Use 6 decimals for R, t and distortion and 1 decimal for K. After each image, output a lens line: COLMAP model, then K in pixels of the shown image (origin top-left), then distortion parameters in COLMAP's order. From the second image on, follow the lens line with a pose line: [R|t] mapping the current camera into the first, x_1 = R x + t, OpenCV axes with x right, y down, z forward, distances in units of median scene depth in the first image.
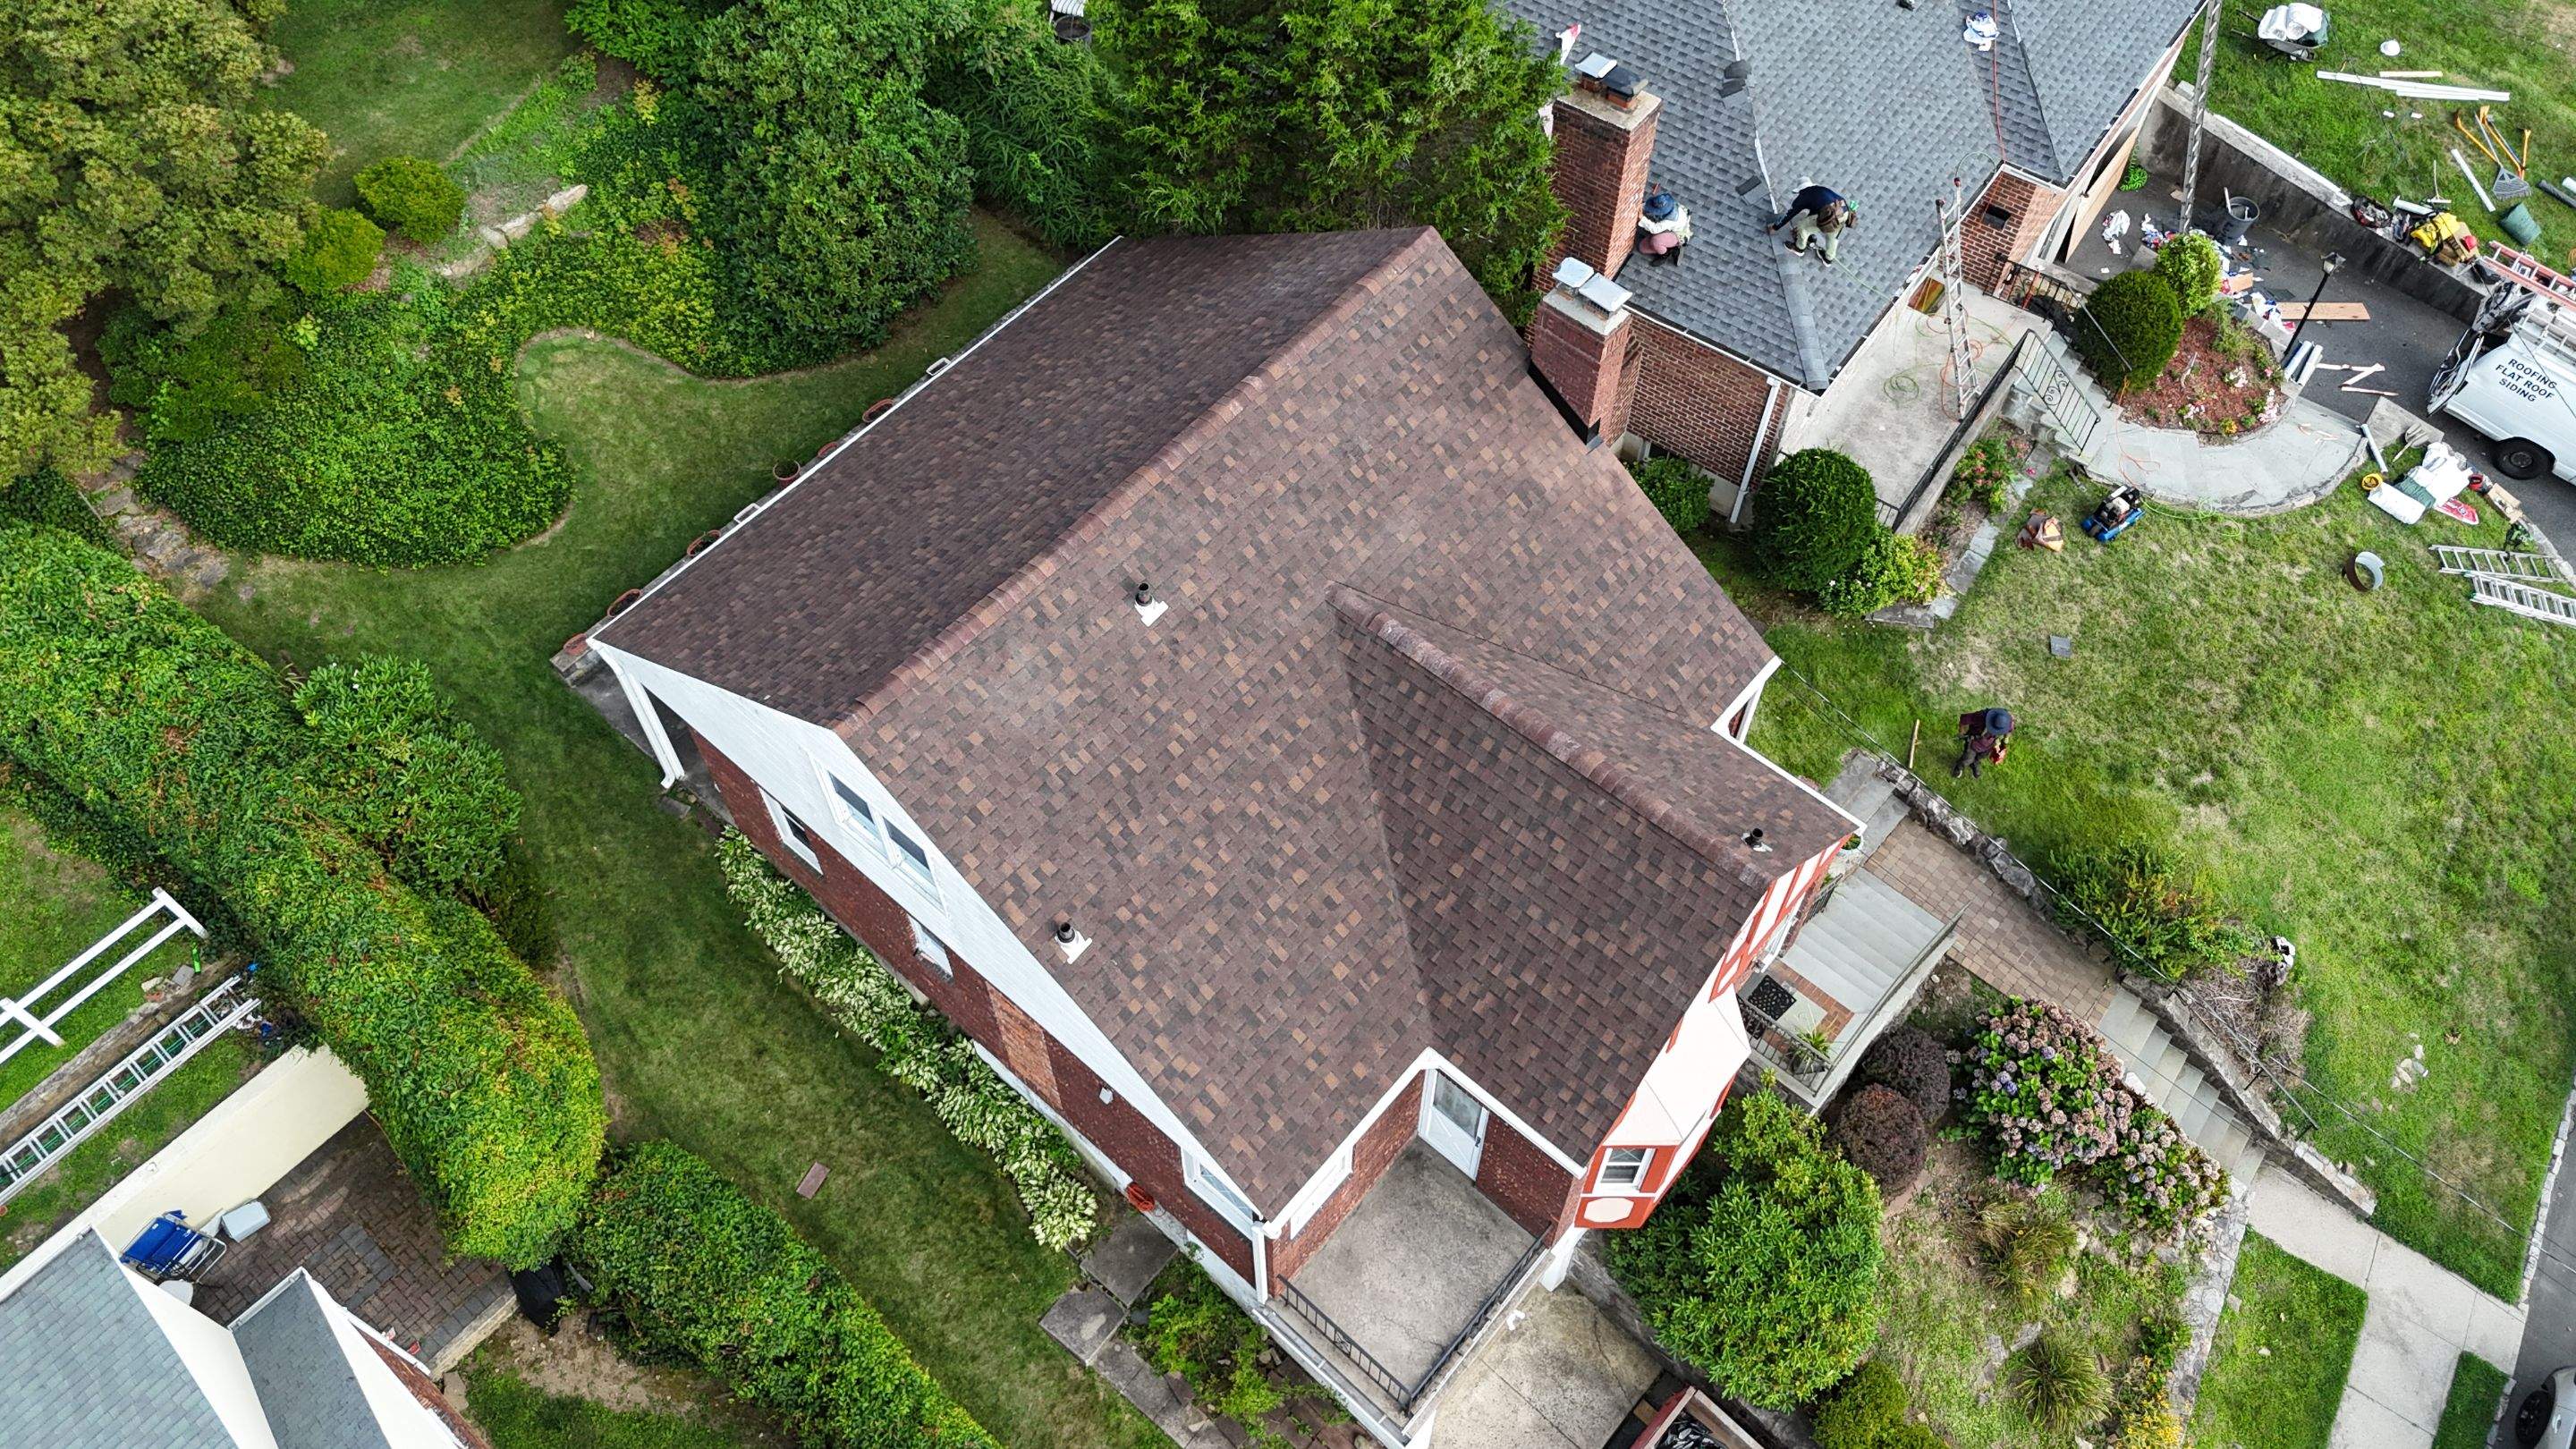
lens RADIAL K [[1900.4, 0, 1280.7], [0, 1900.4, 714.6], [0, 0, 1]] dist [0.057693, -0.049637]
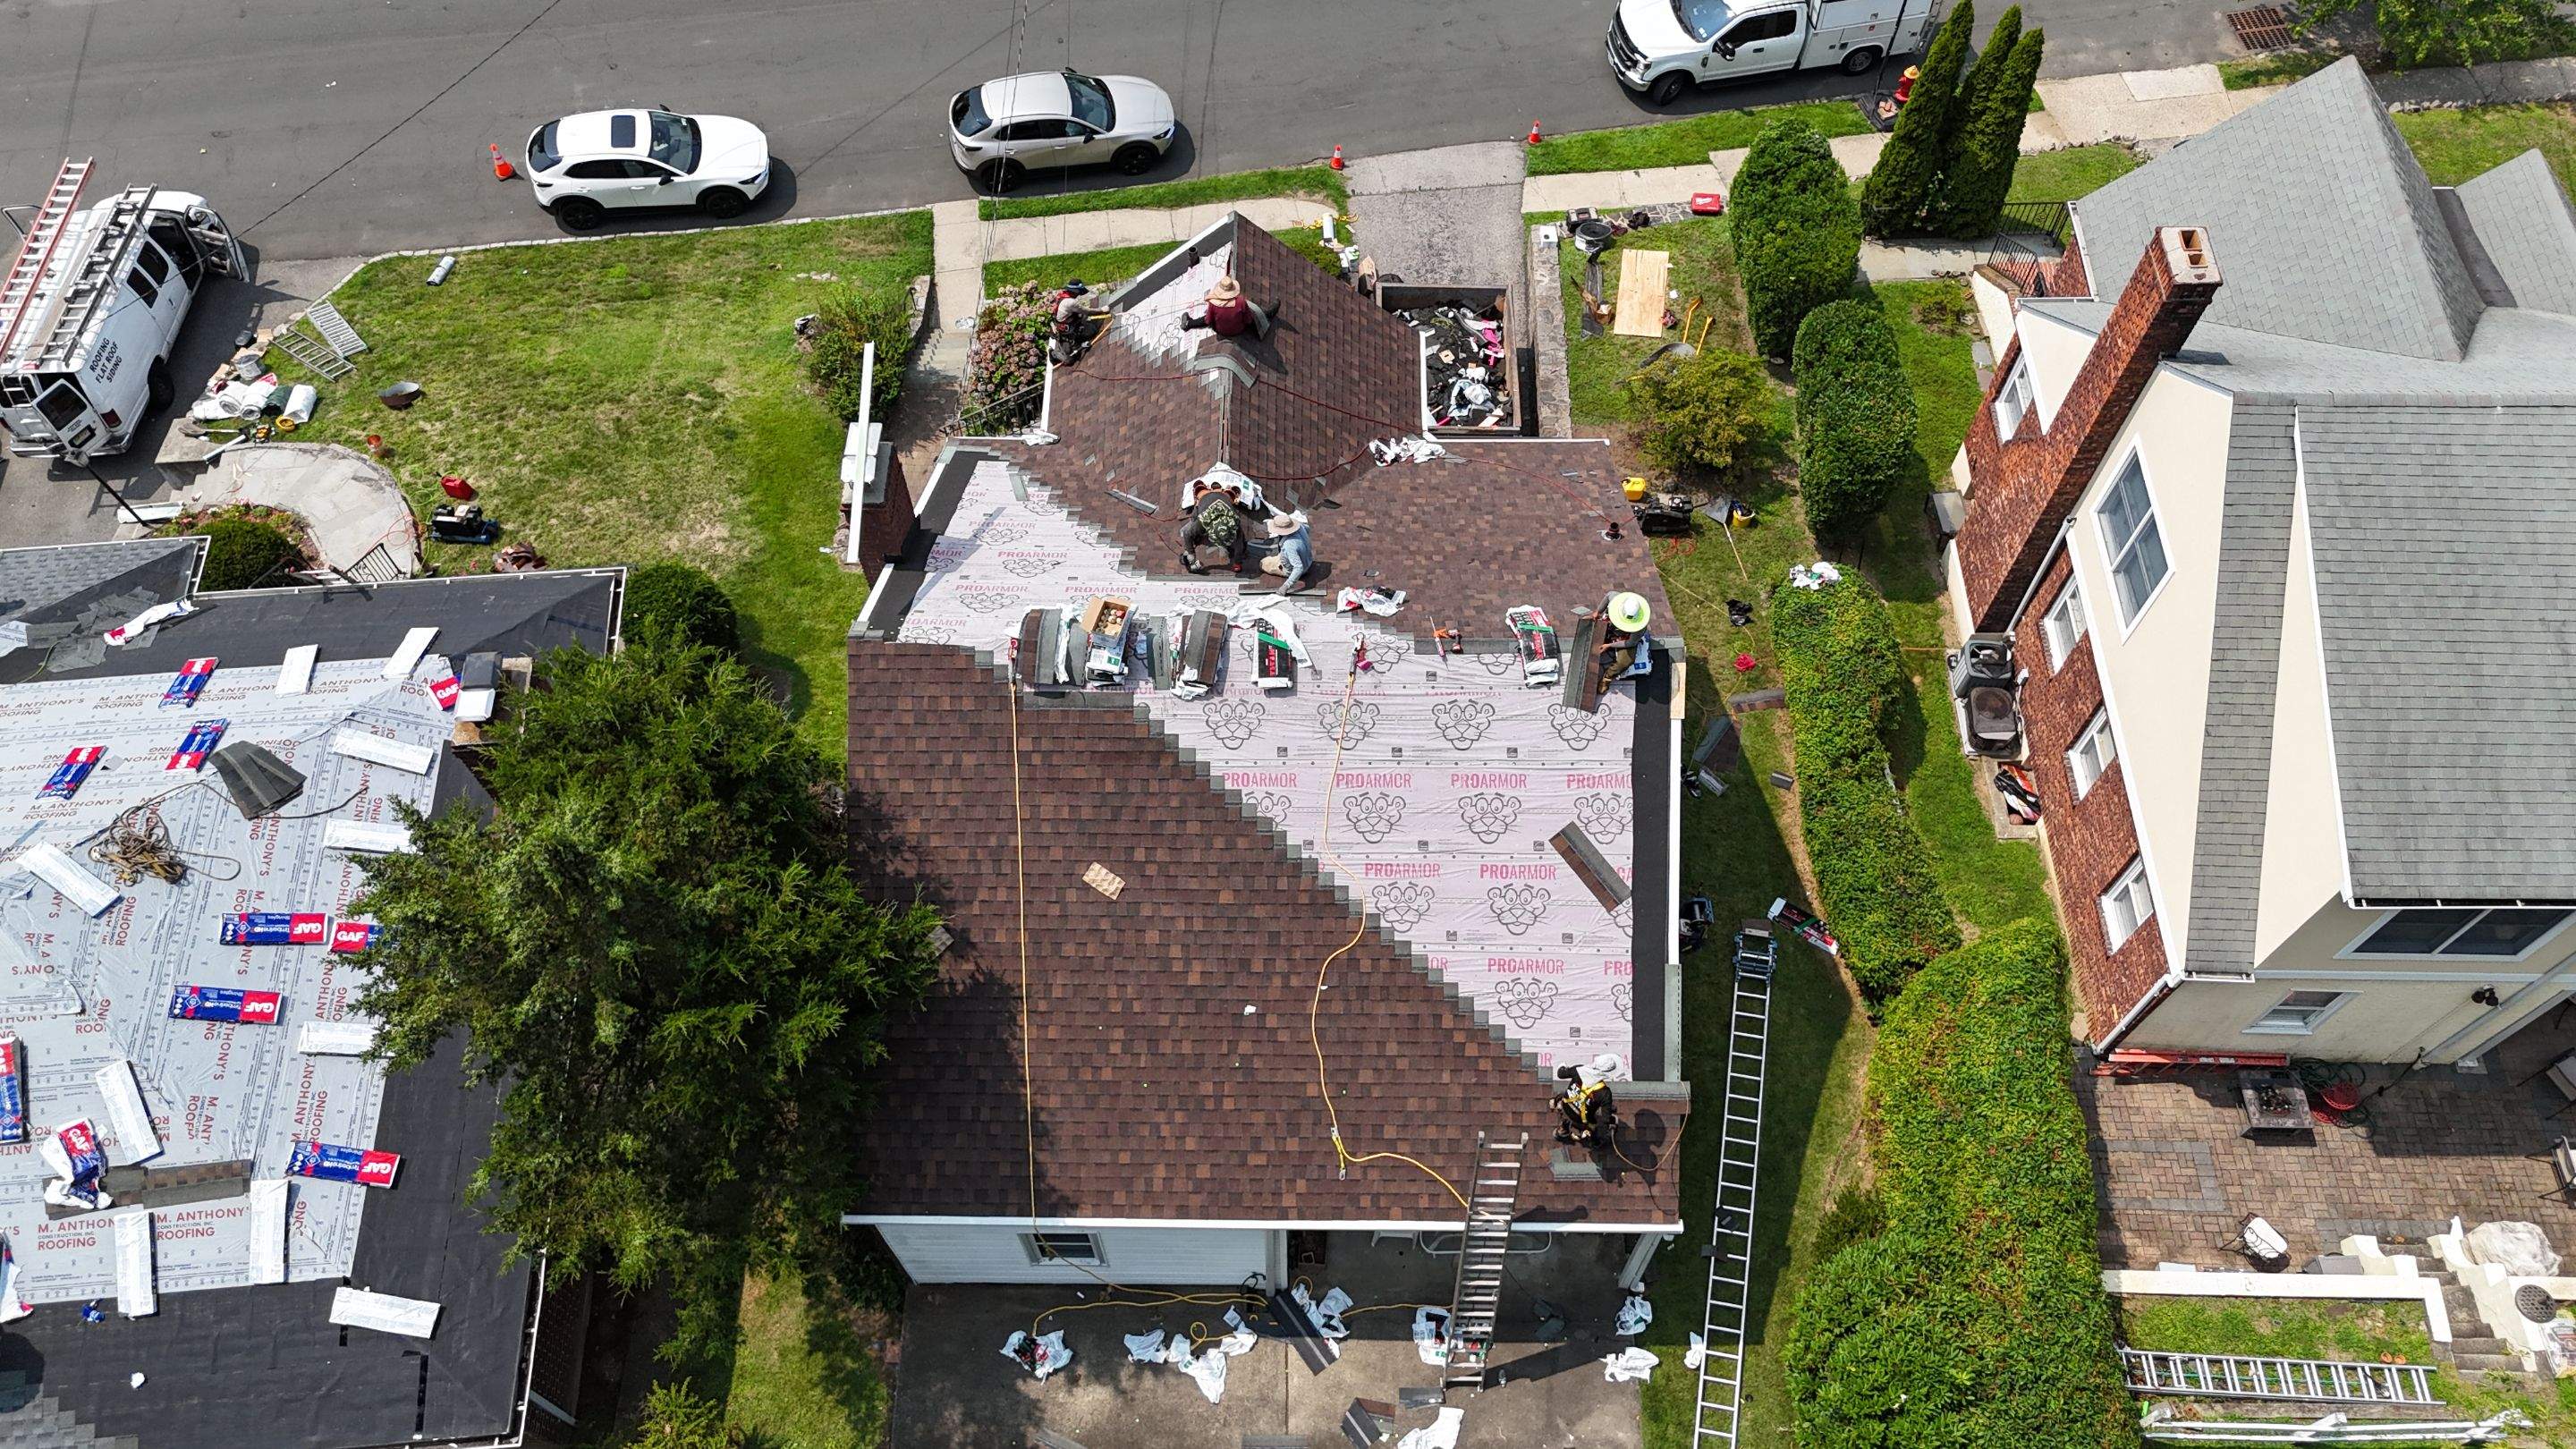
lens RADIAL K [[1900.4, 0, 1296.6], [0, 1900.4, 716.9], [0, 0, 1]] dist [0.057693, -0.049637]
pose [[-0.654411, -0.646544, 0.392080, -0.396960], [0.634823, -0.188085, 0.749415, -0.710750], [-0.410786, 0.739327, 0.533526, 0.369049]]
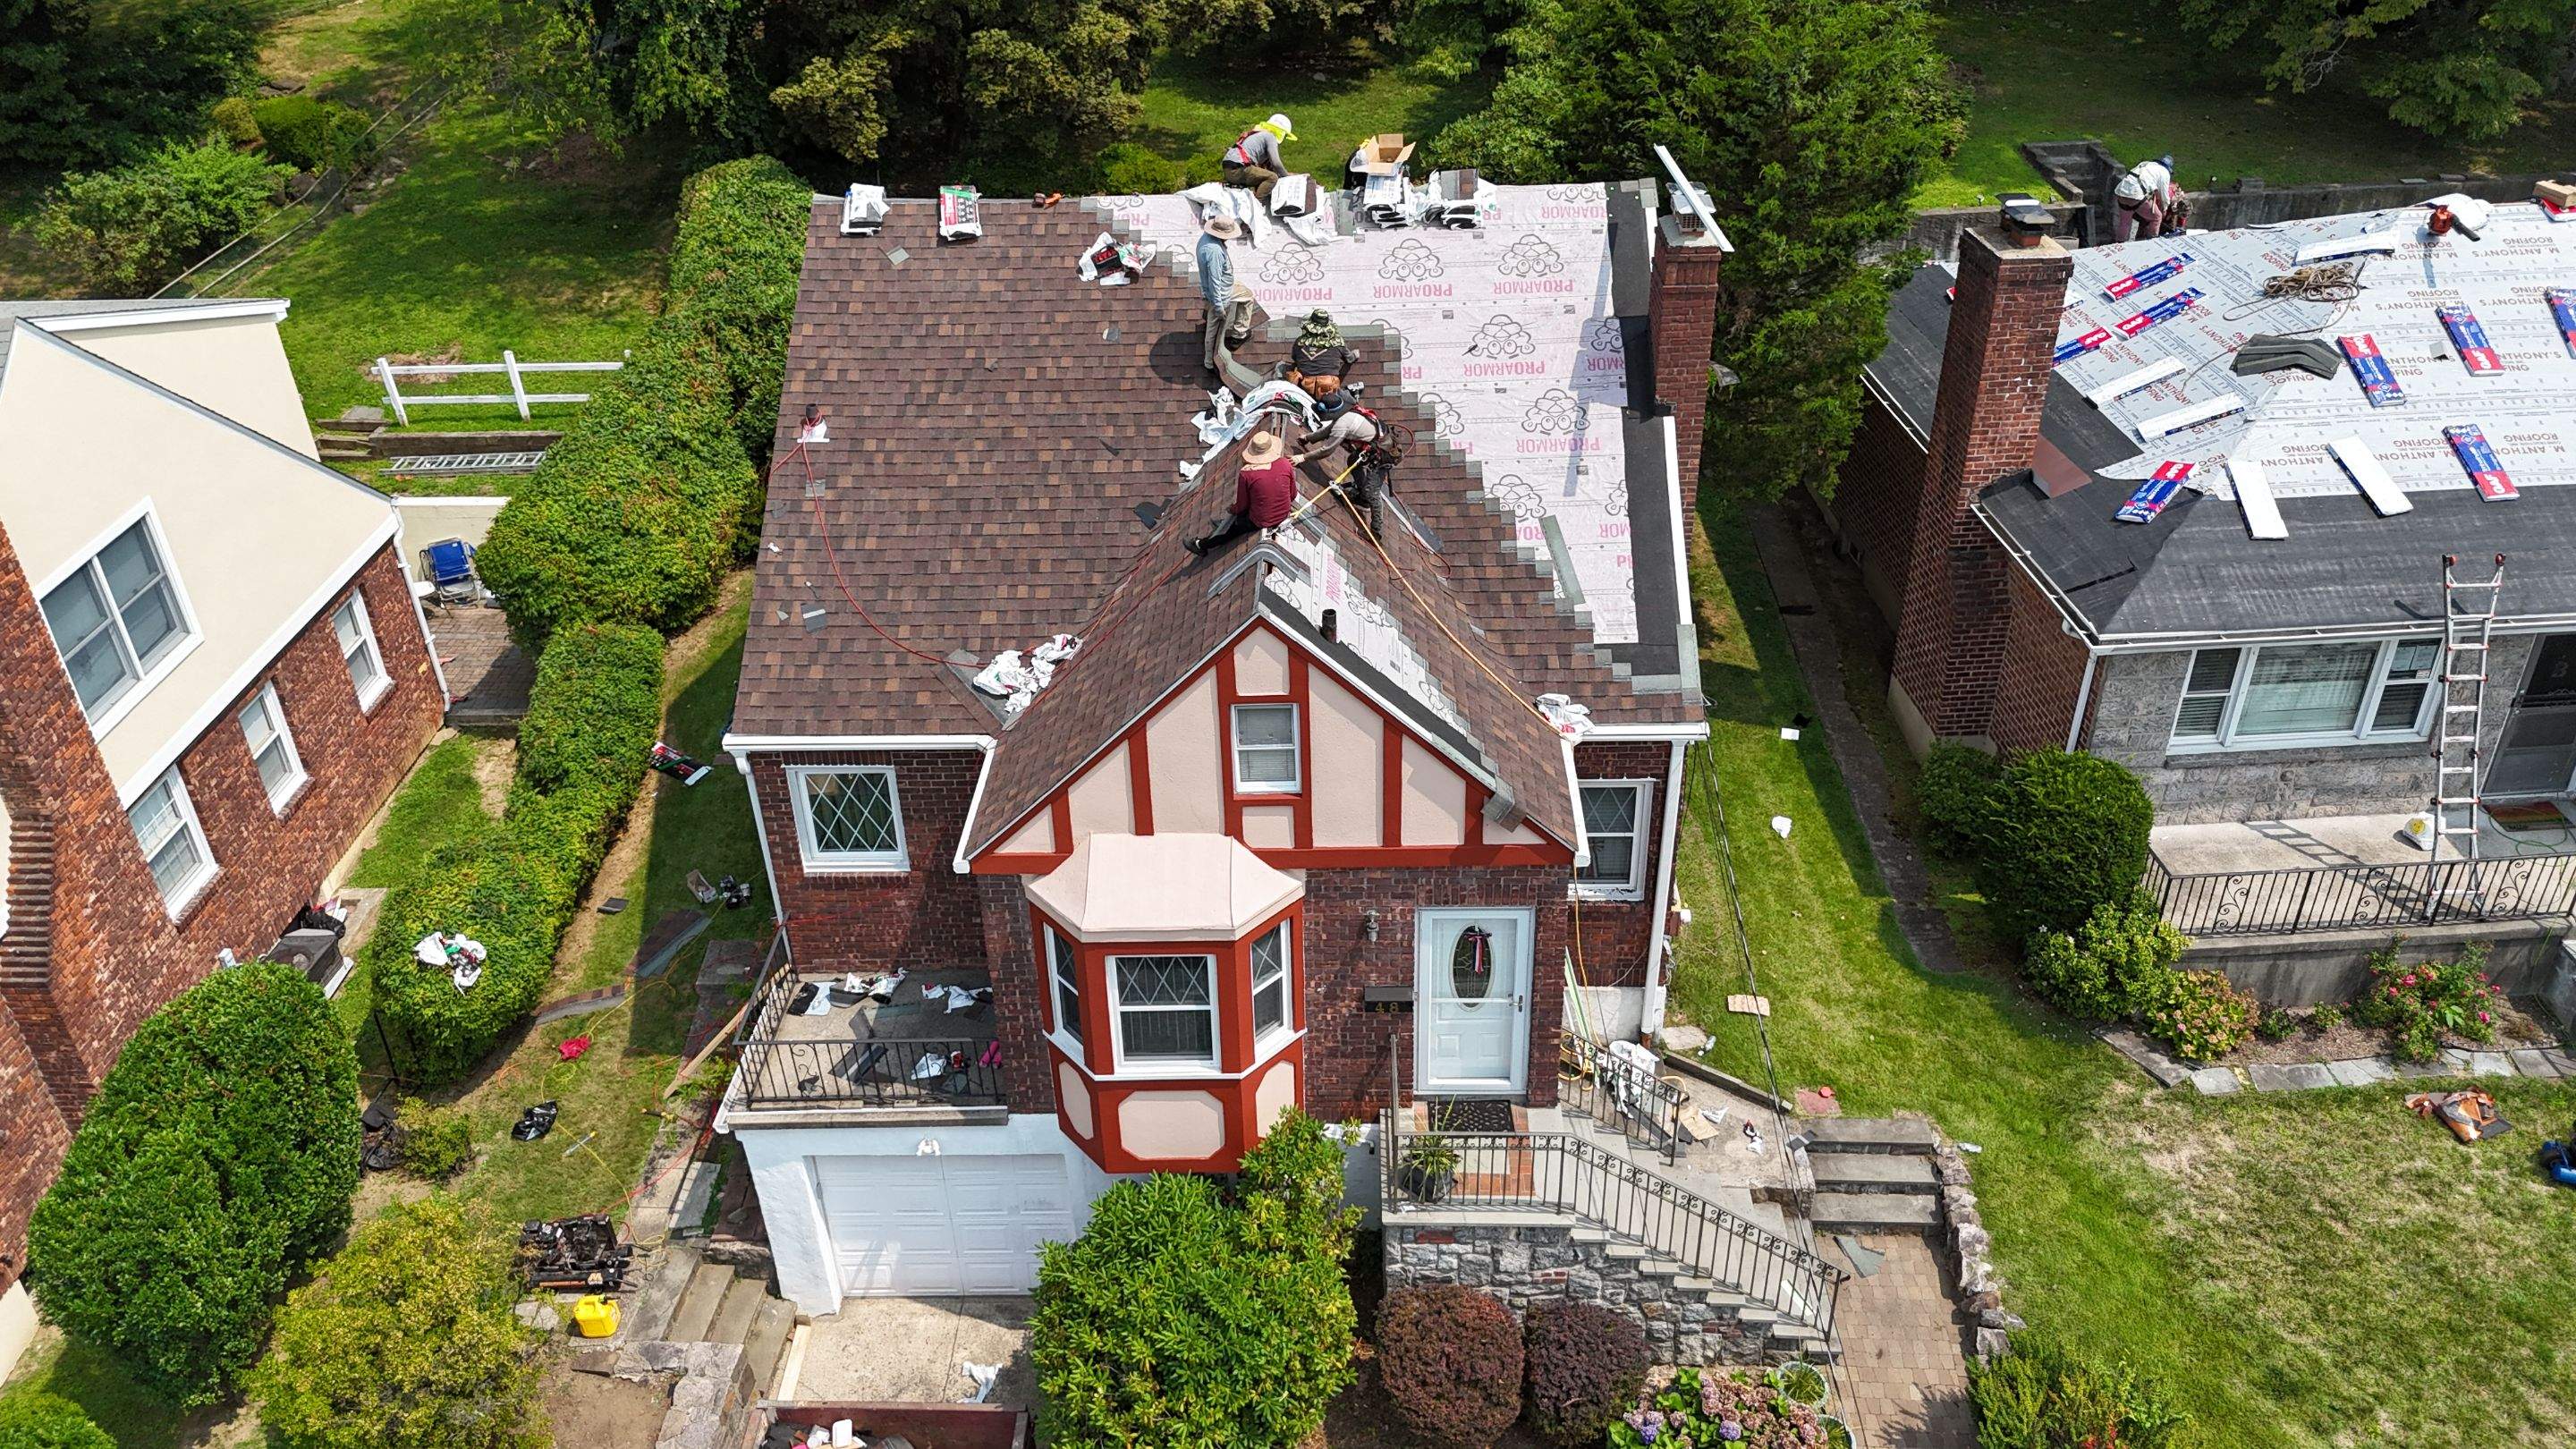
lens RADIAL K [[1900.4, 0, 1285.9], [0, 1900.4, 720.0], [0, 0, 1]] dist [0.057693, -0.049637]
pose [[0.639466, 0.402191, -0.655230, 0.584011], [-0.629516, 0.763161, -0.145931, 0.167917], [0.441353, 0.505795, 0.741201, 0.307588]]
